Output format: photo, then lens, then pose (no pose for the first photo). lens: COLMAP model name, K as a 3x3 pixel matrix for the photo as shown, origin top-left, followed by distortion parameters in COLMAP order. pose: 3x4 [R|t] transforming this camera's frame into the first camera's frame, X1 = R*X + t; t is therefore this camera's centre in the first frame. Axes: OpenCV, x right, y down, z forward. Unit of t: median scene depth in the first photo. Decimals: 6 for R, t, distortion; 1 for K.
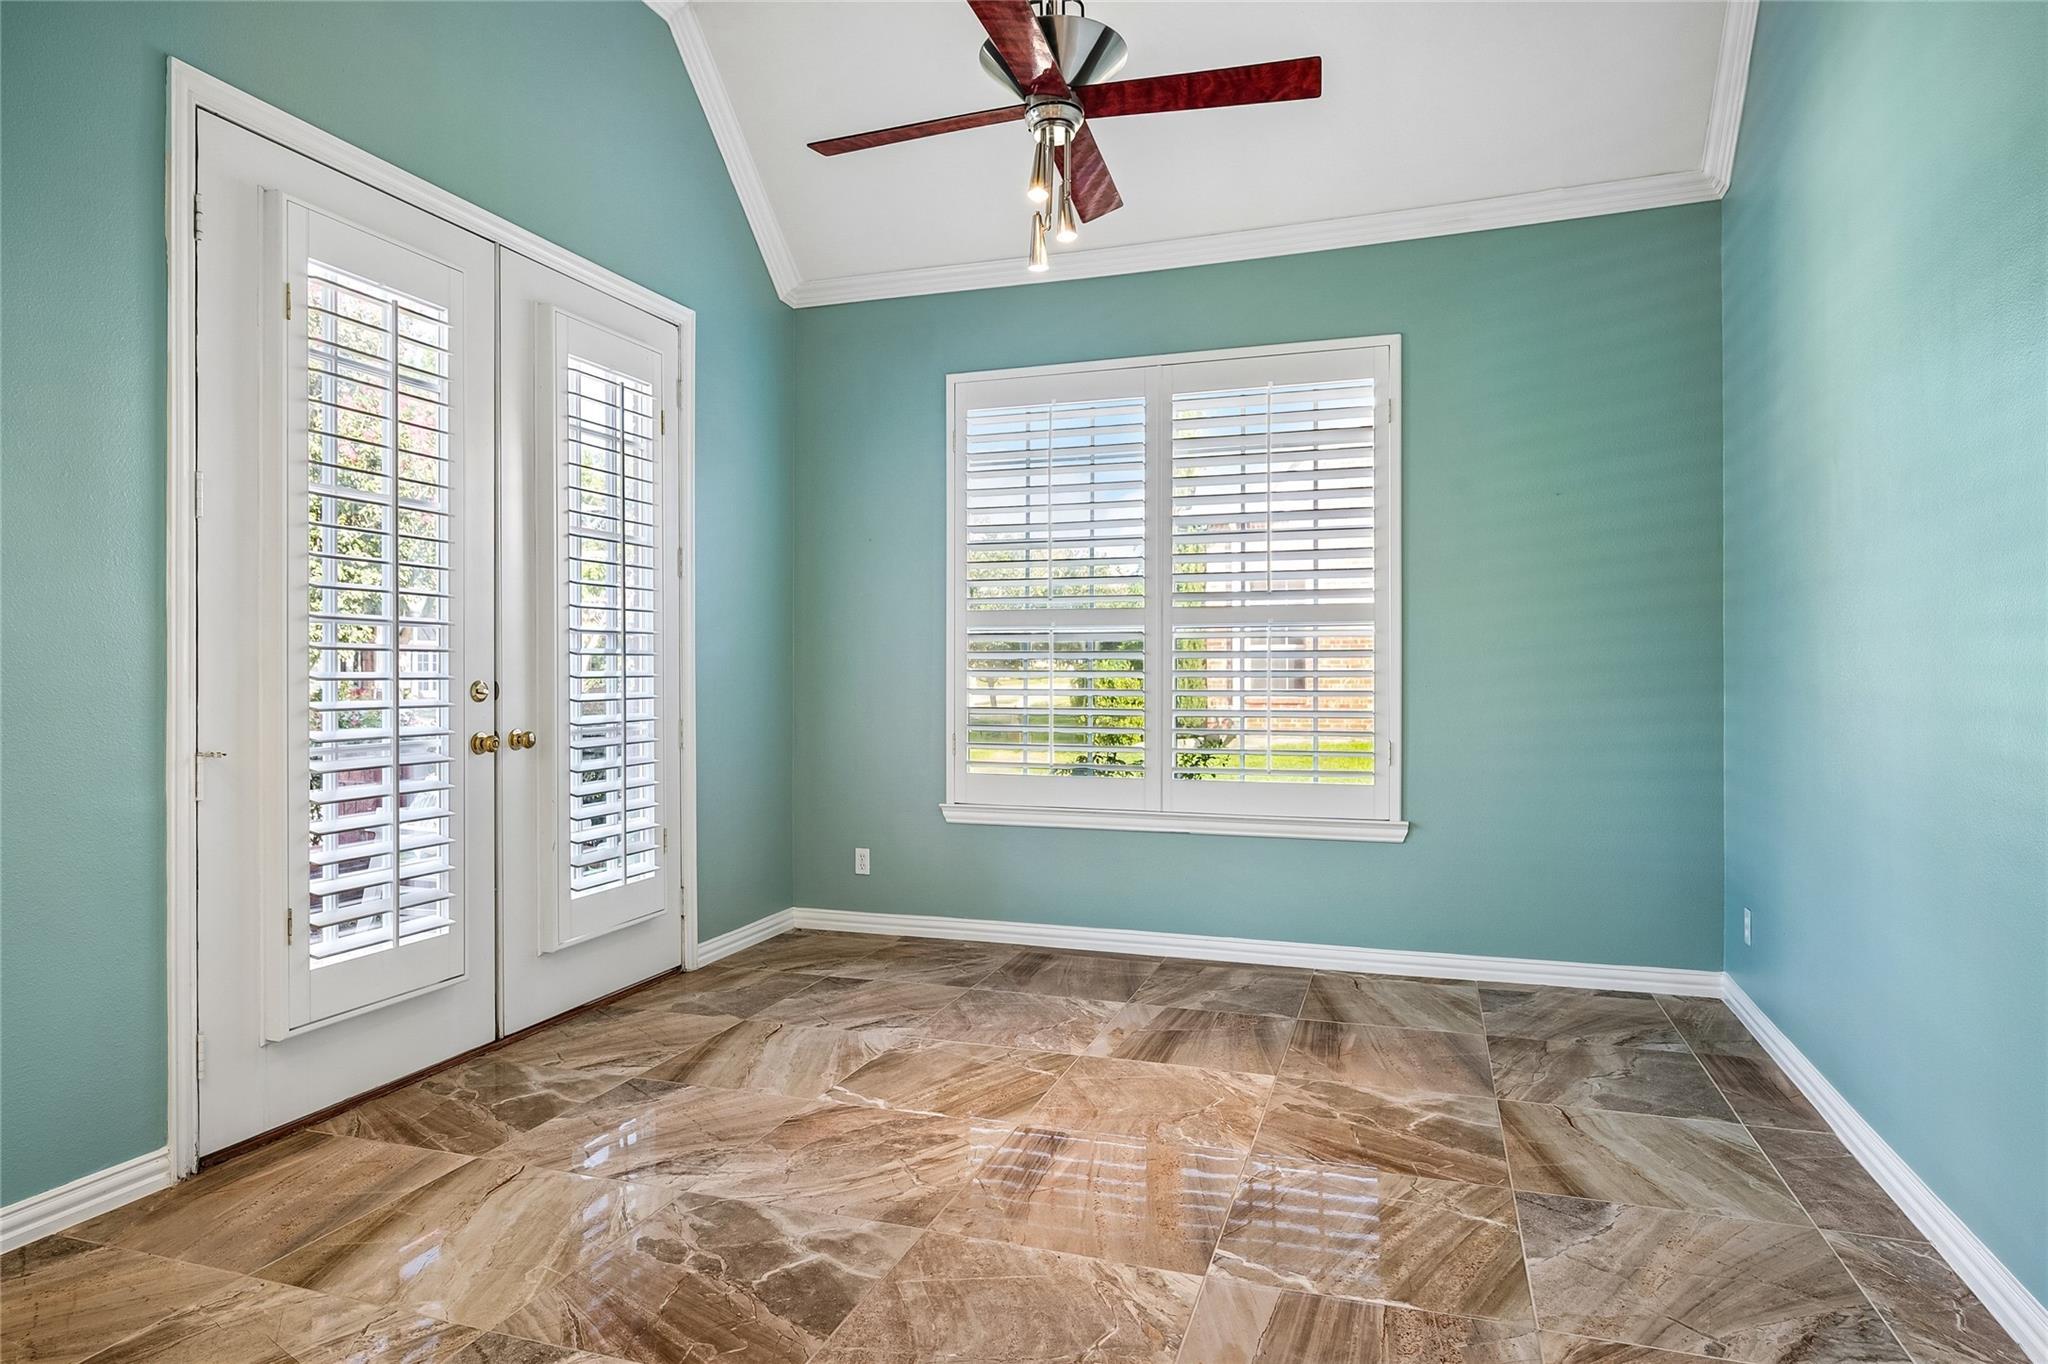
lens RADIAL K [[1172.1, 0, 1019.3], [0, 1172.1, 667.7], [0, 0, 1]] dist [0.021025, -0.007481]
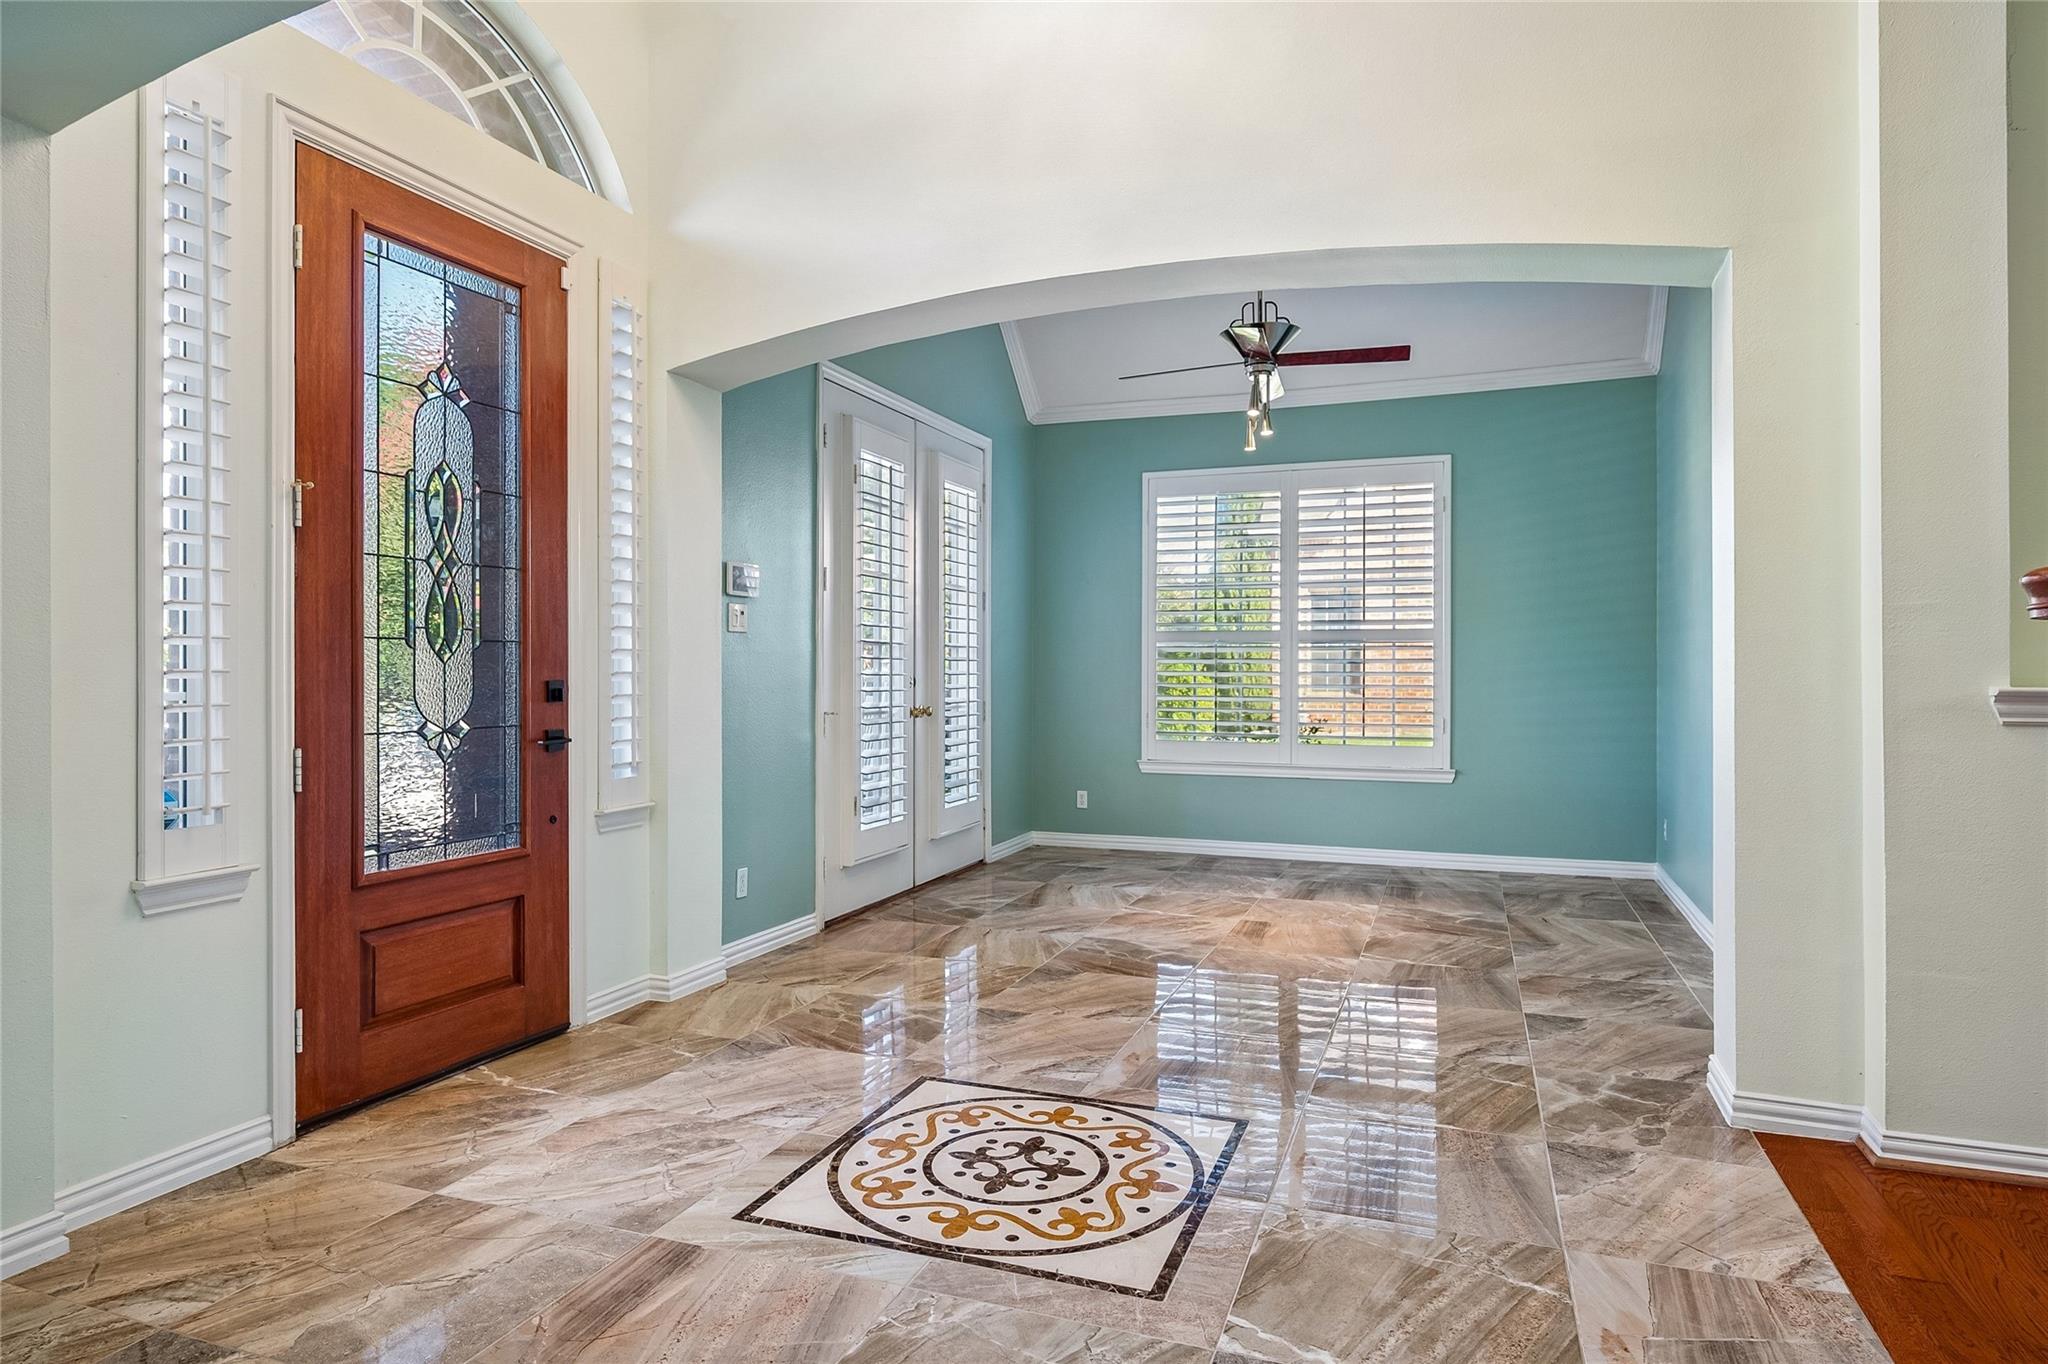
lens RADIAL K [[1172.1, 0, 1023.9], [0, 1172.1, 672.4], [0, 0, 1]] dist [0.021025, -0.007481]
pose [[0.999599, 0.002596, -0.028211, -0.196590], [-0.002470, 0.999987, 0.004481, -0.002116], [0.028223, -0.004409, 0.999592, -0.572425]]
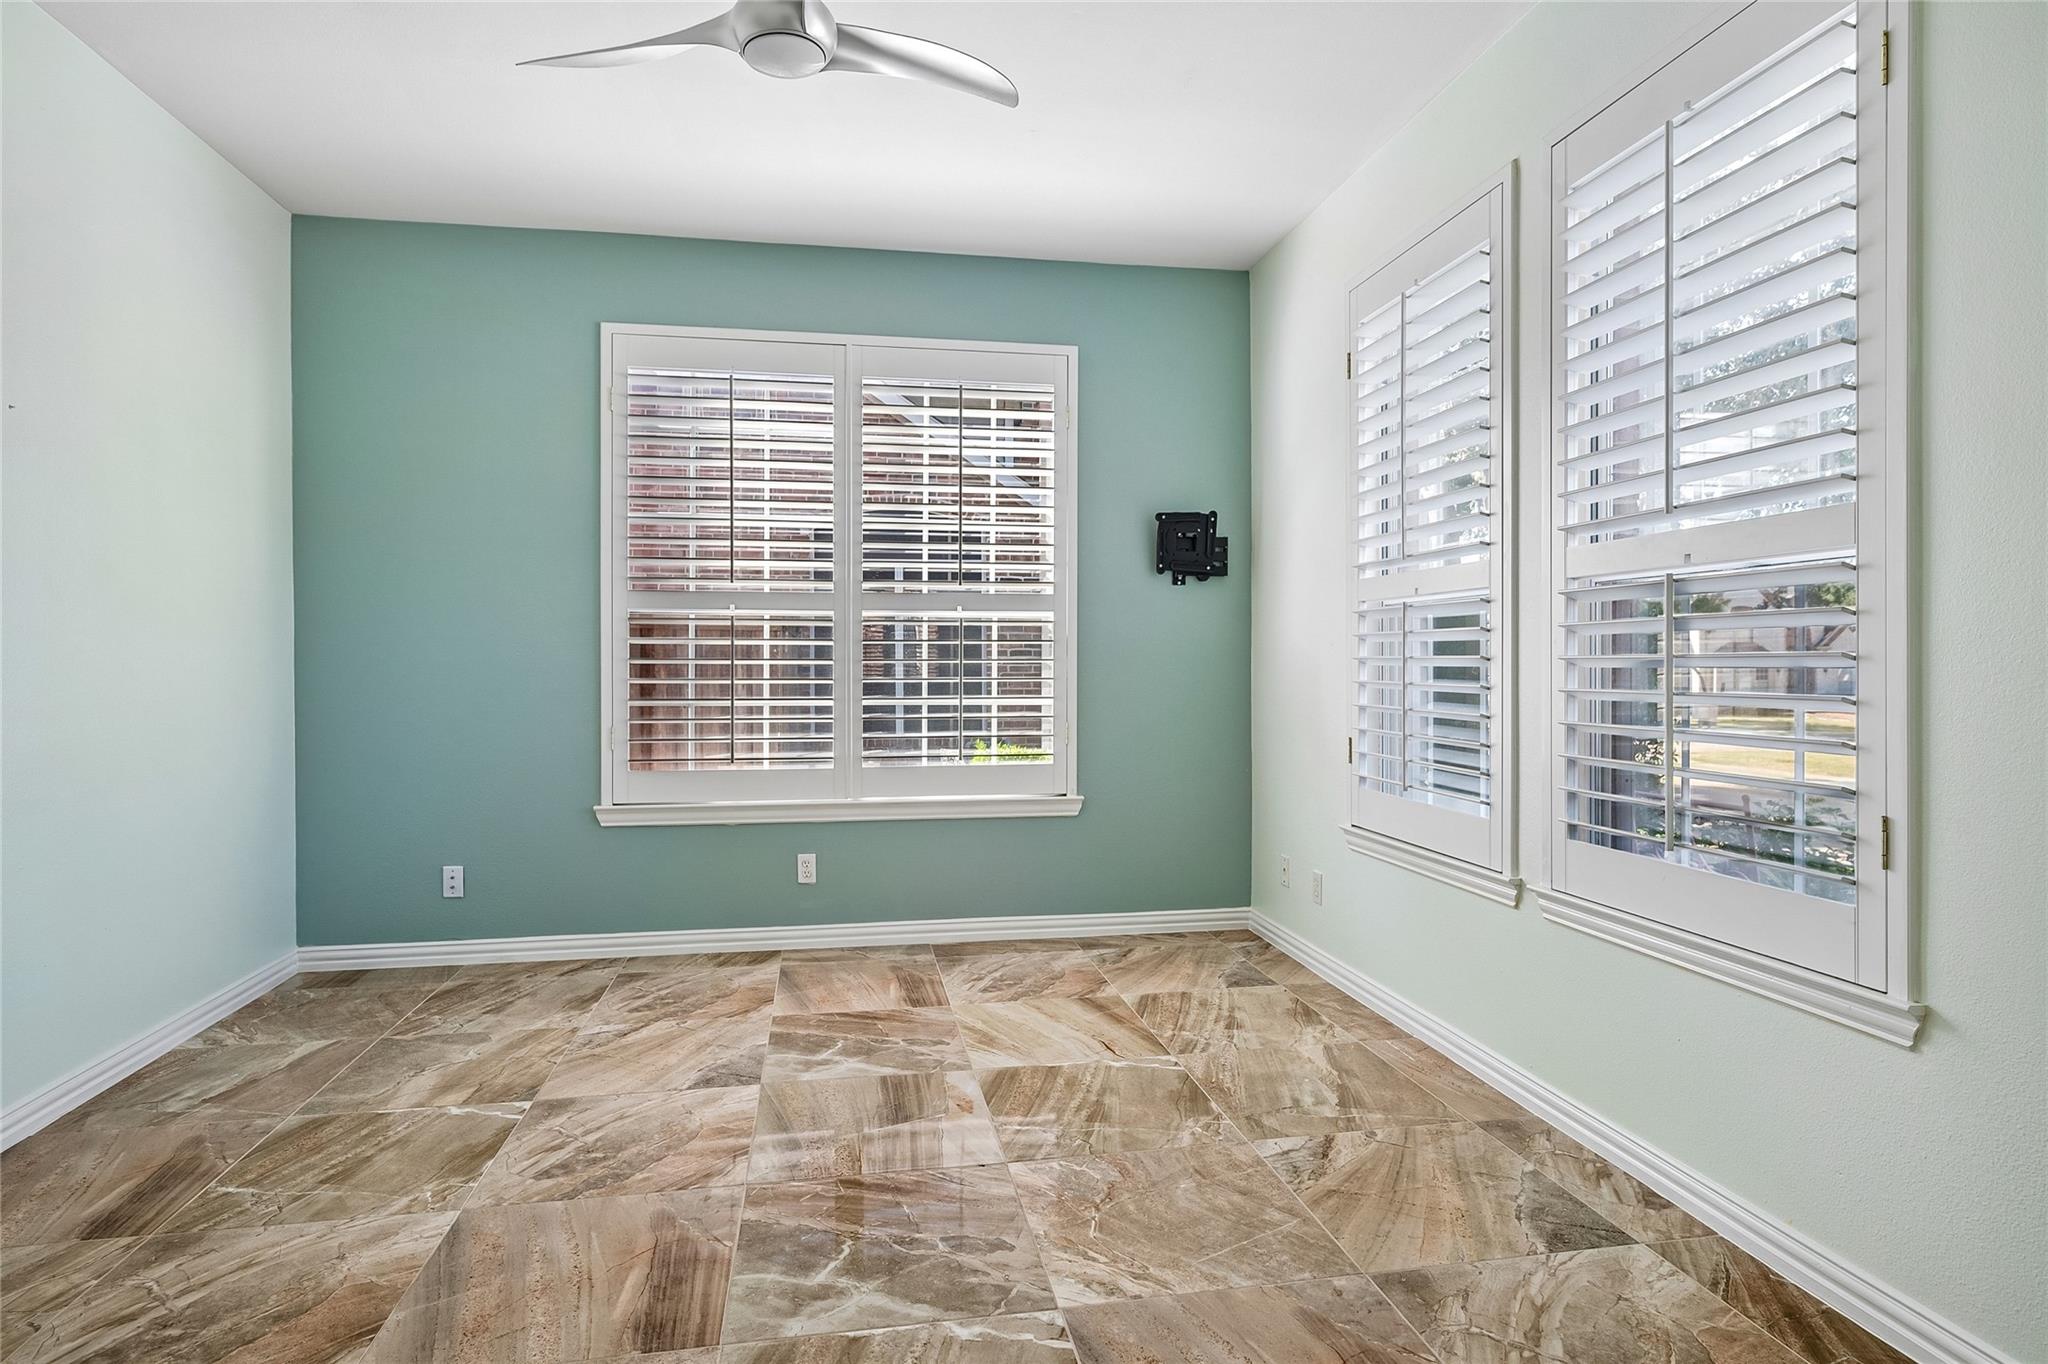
lens RADIAL K [[1123.0, 0, 1023.6], [0, 1123.0, 681.2], [0, 0, 1]] dist [-0.007713, 0.004026]
pose [[-0.876636, 0.015329, -0.480909, 0.483091], [0.007993, 0.999818, 0.017299, 0.005788], [0.481087, 0.011321, -0.876600, 1.414732]]
